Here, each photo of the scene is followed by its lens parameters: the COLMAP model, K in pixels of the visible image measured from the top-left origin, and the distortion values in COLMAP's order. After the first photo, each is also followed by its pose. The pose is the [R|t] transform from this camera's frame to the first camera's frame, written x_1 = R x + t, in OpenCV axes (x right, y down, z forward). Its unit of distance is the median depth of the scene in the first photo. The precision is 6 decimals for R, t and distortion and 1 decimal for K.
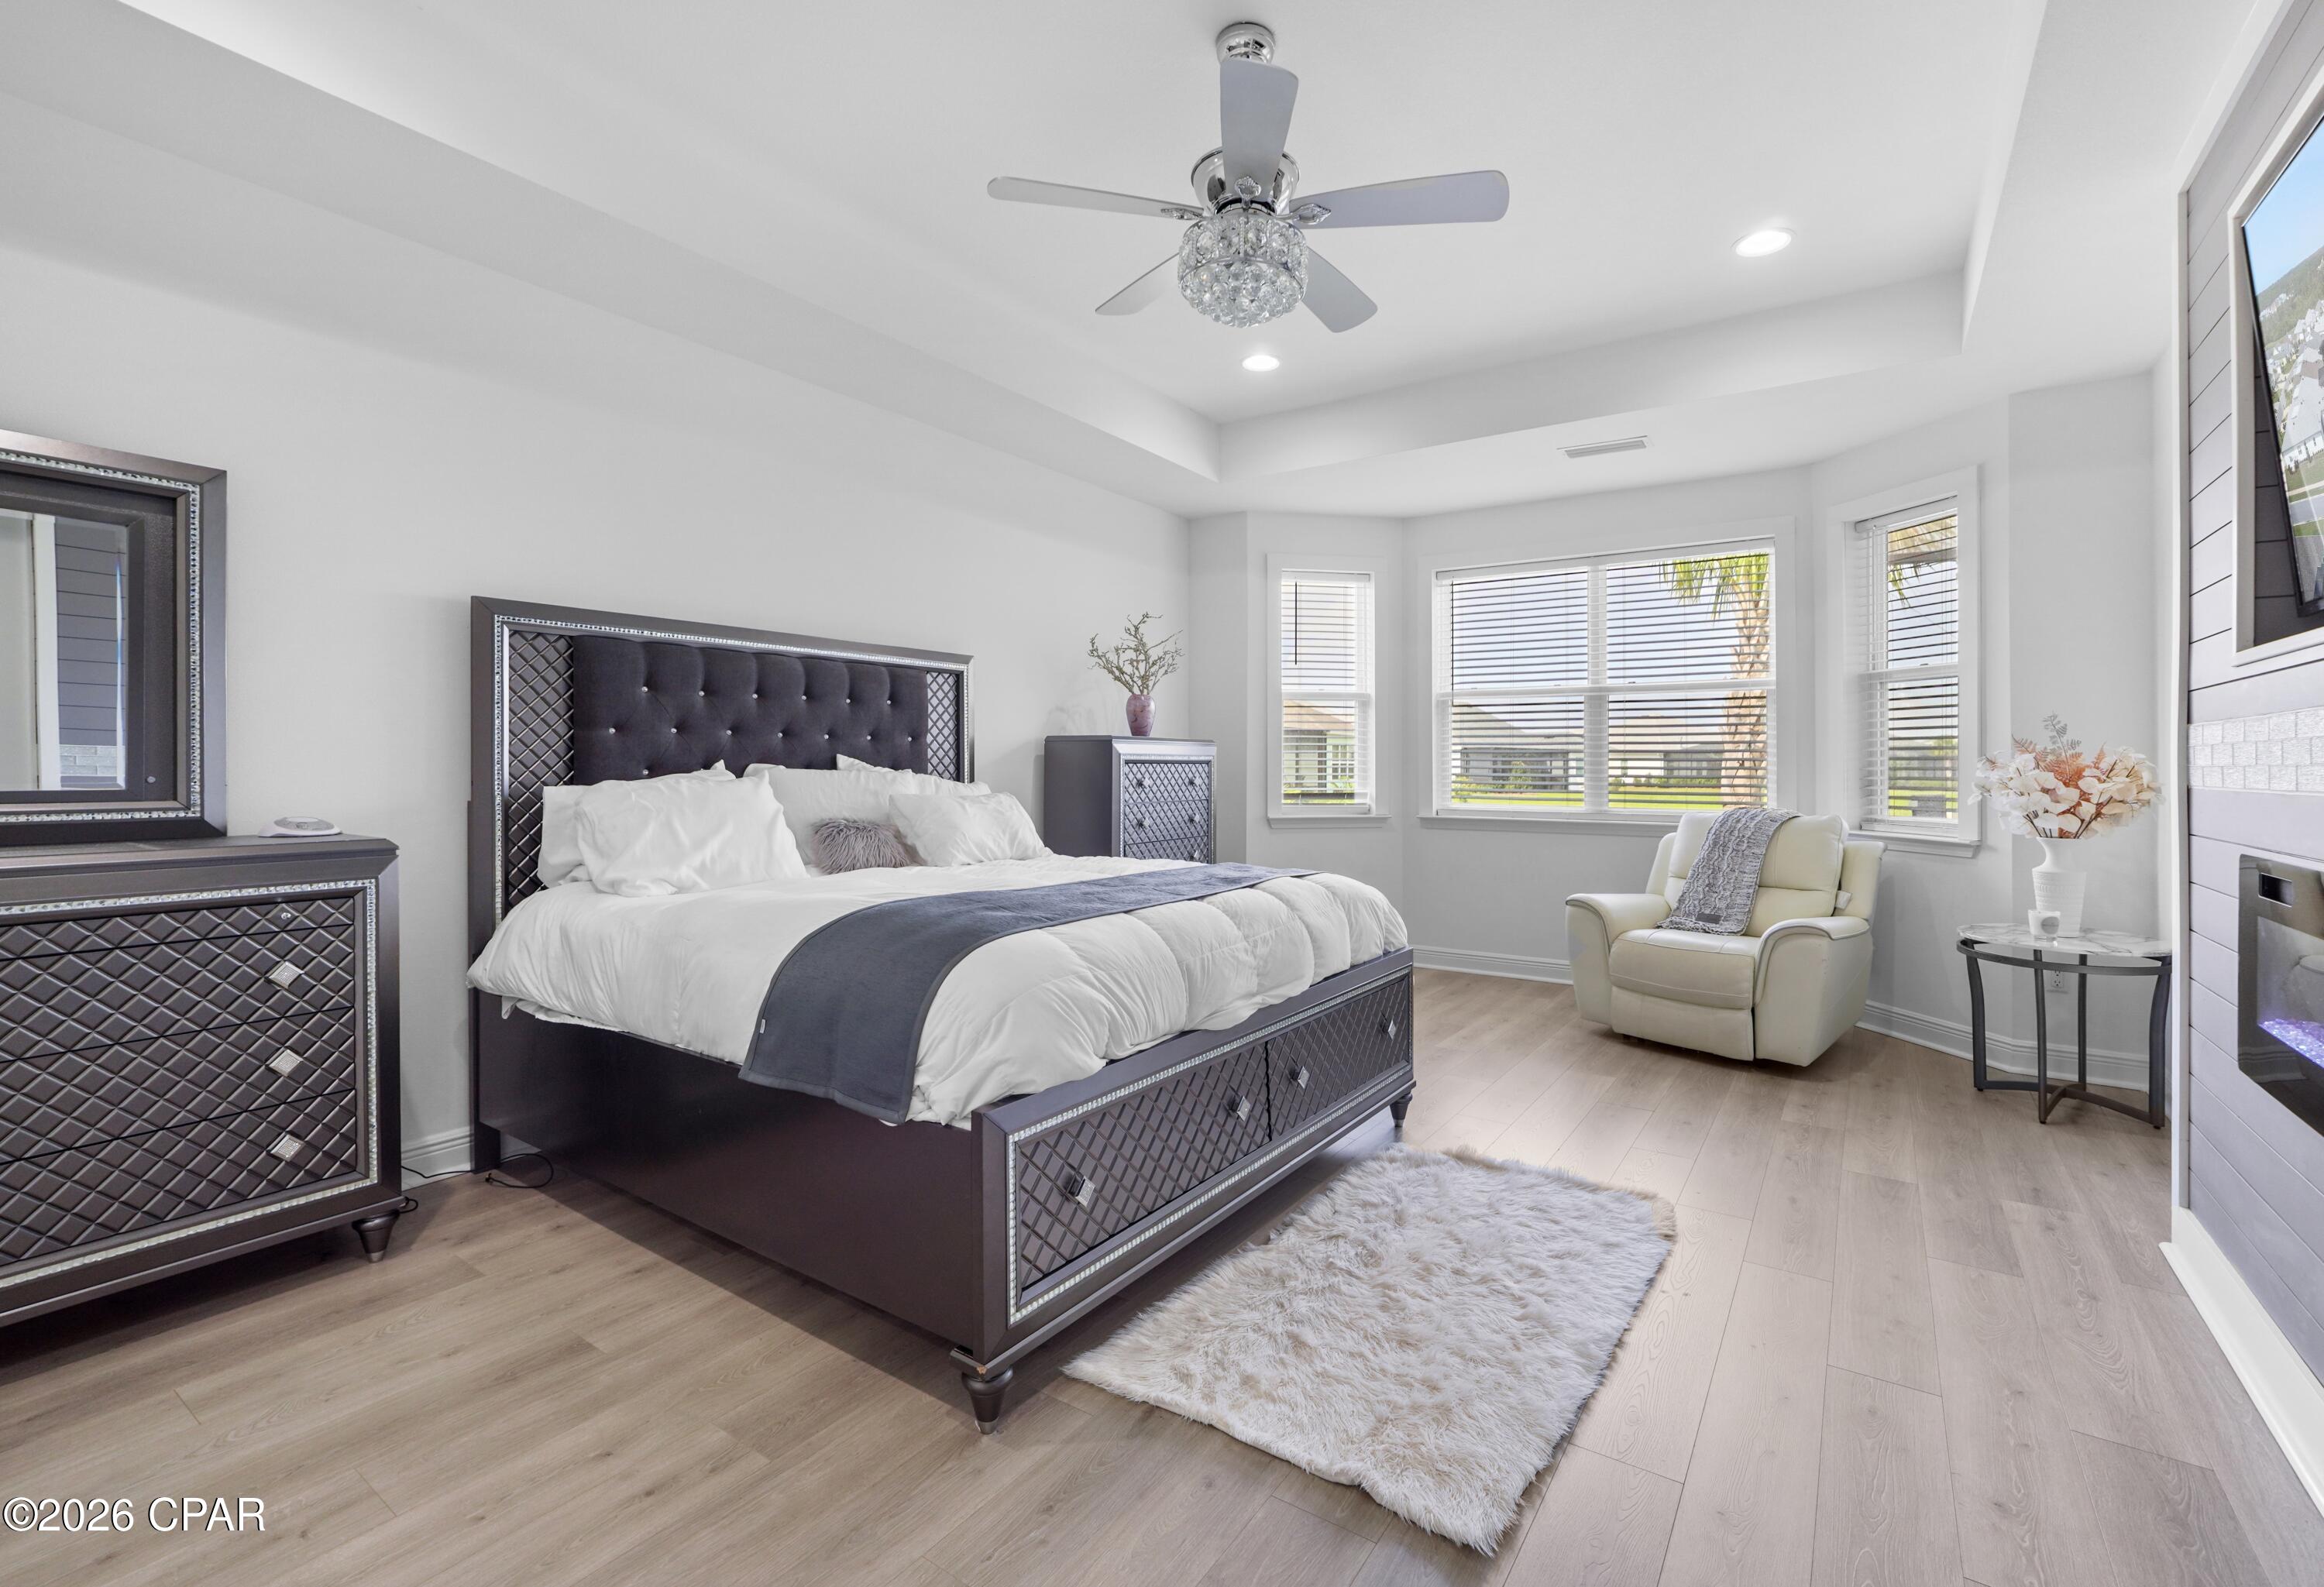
lens RADIAL K [[1022.8, 0, 1157.1], [0, 1022.8, 768.4], [0, 0, 1]] dist [-0.000372, 0.000042]
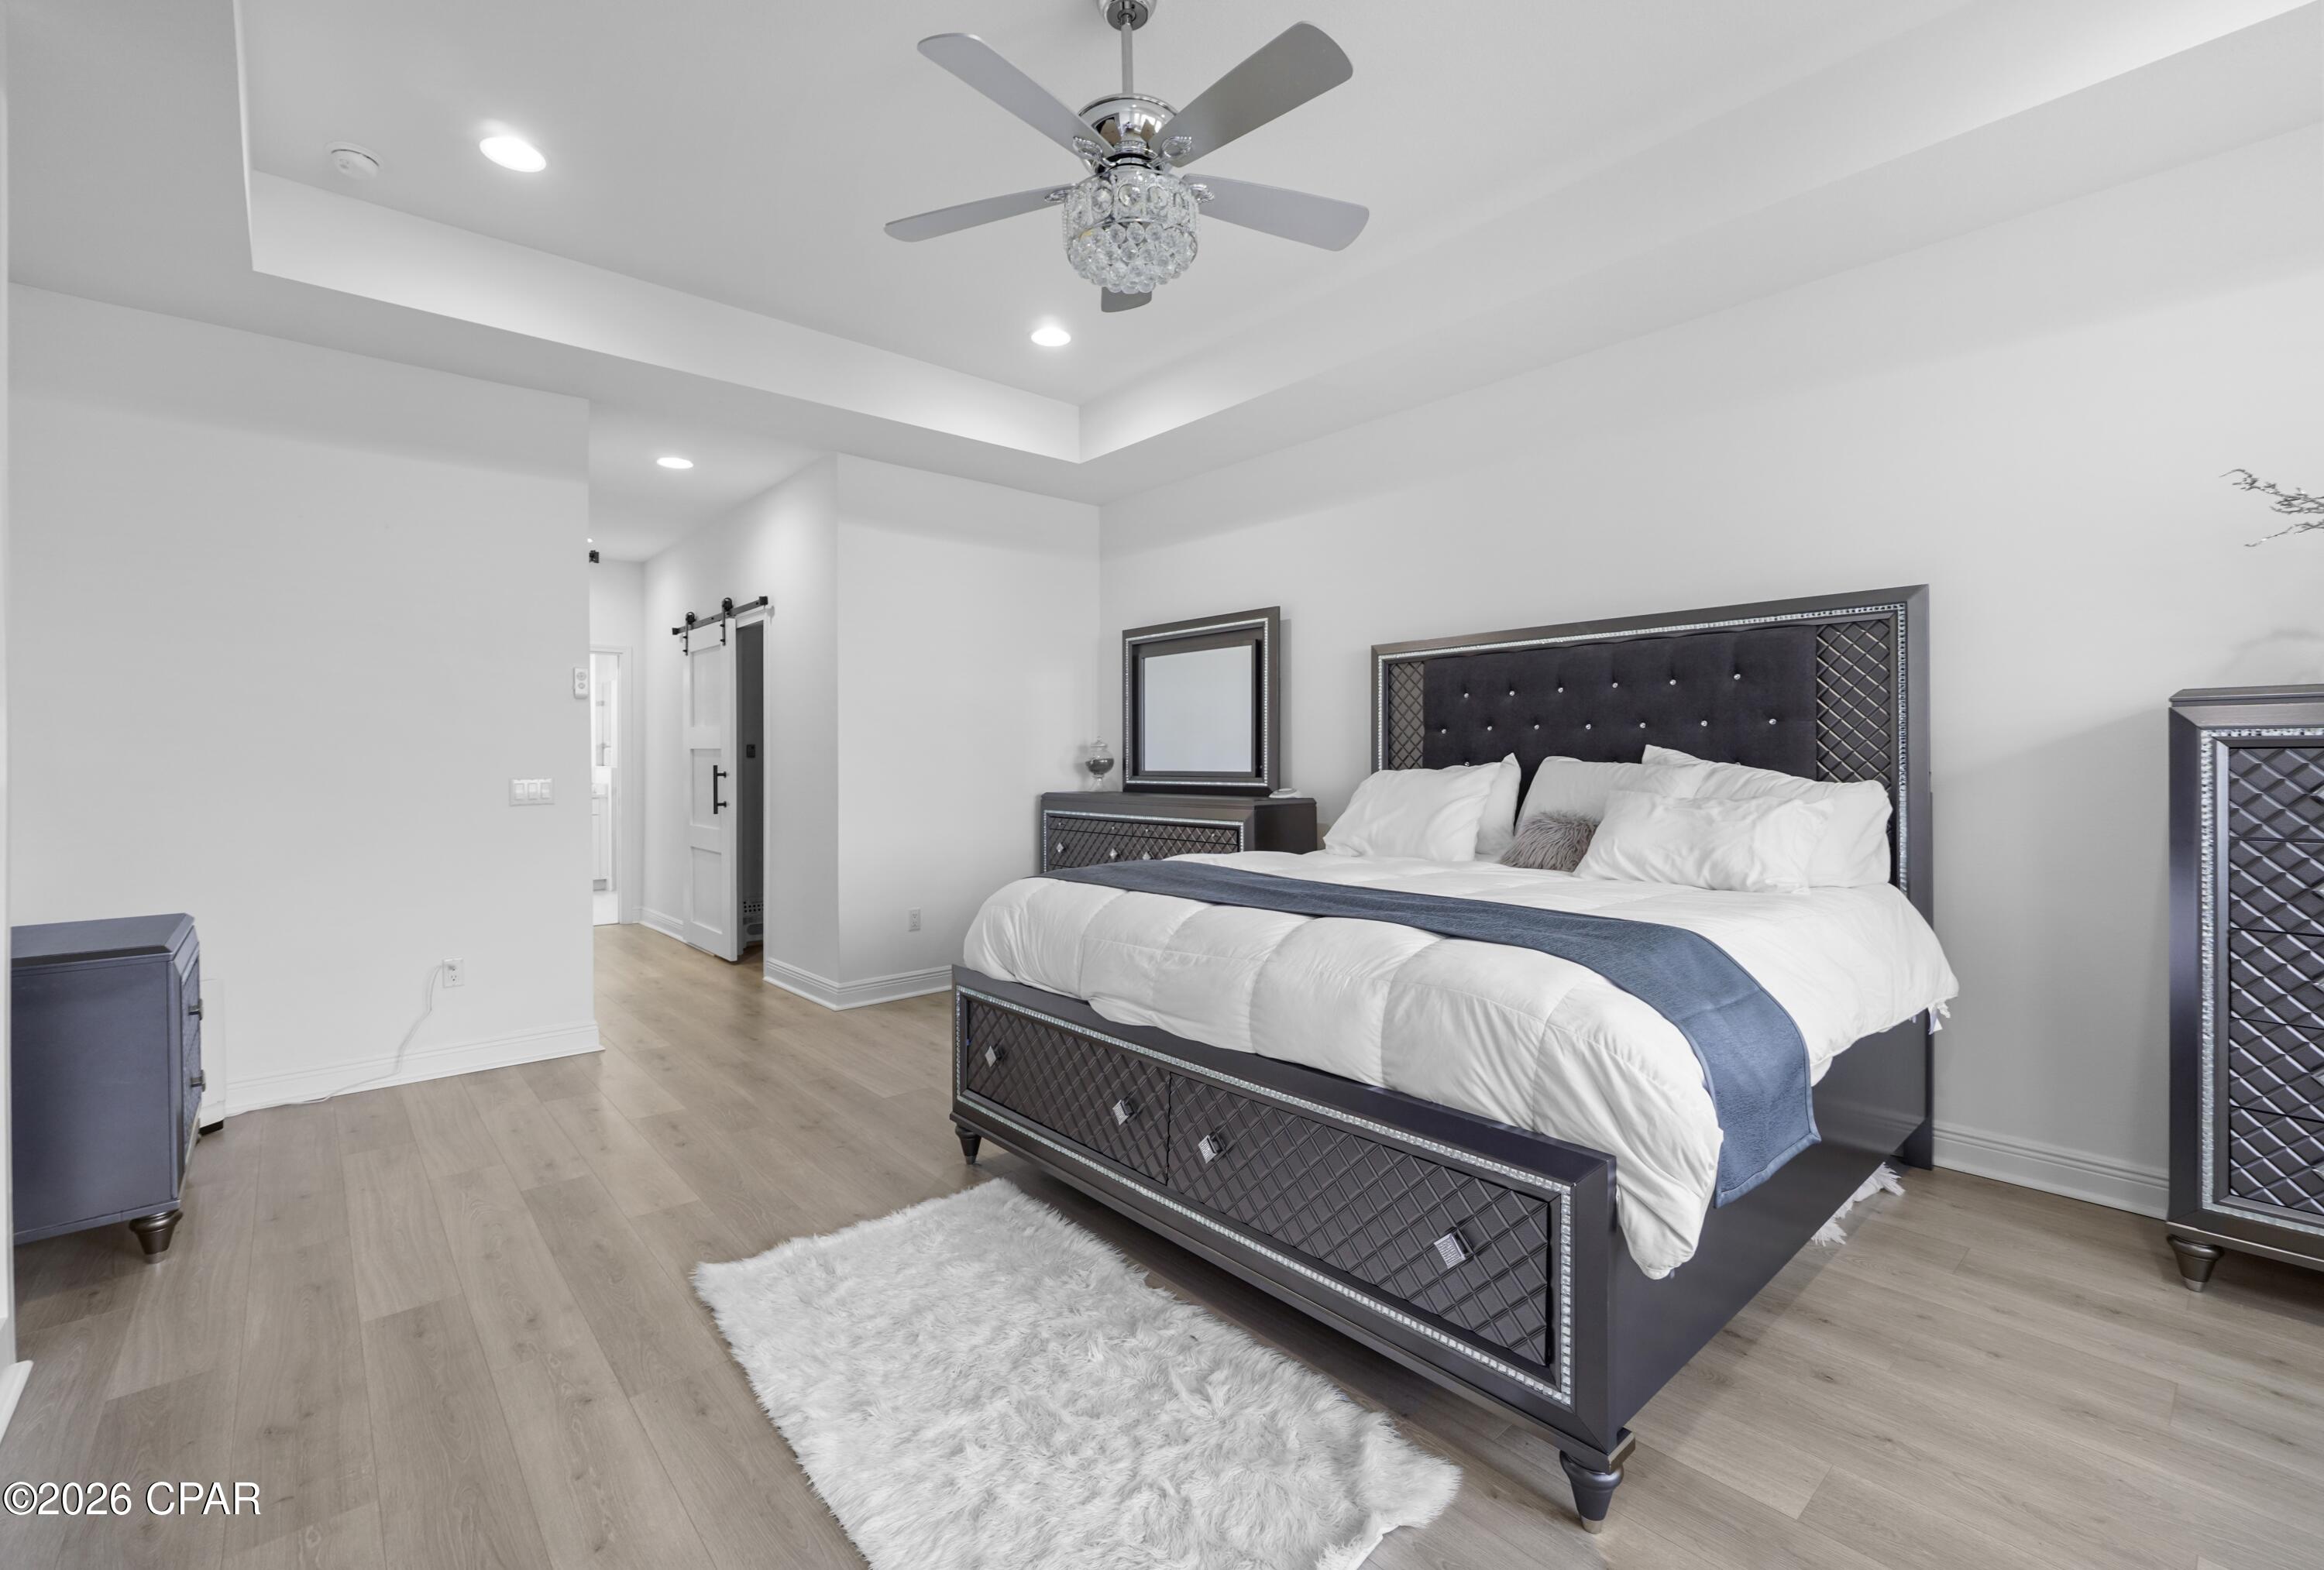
lens RADIAL K [[993.7, 0, 1172.4], [0, 993.7, 768.7], [0, 0, 1]] dist [-0.019389, 0.006378]
pose [[-0.234769, 0.005684, -0.972035, 0.759041], [-0.001339, 0.999980, 0.006171, 0.002387], [0.972050, 0.002751, -0.234757, 0.981076]]
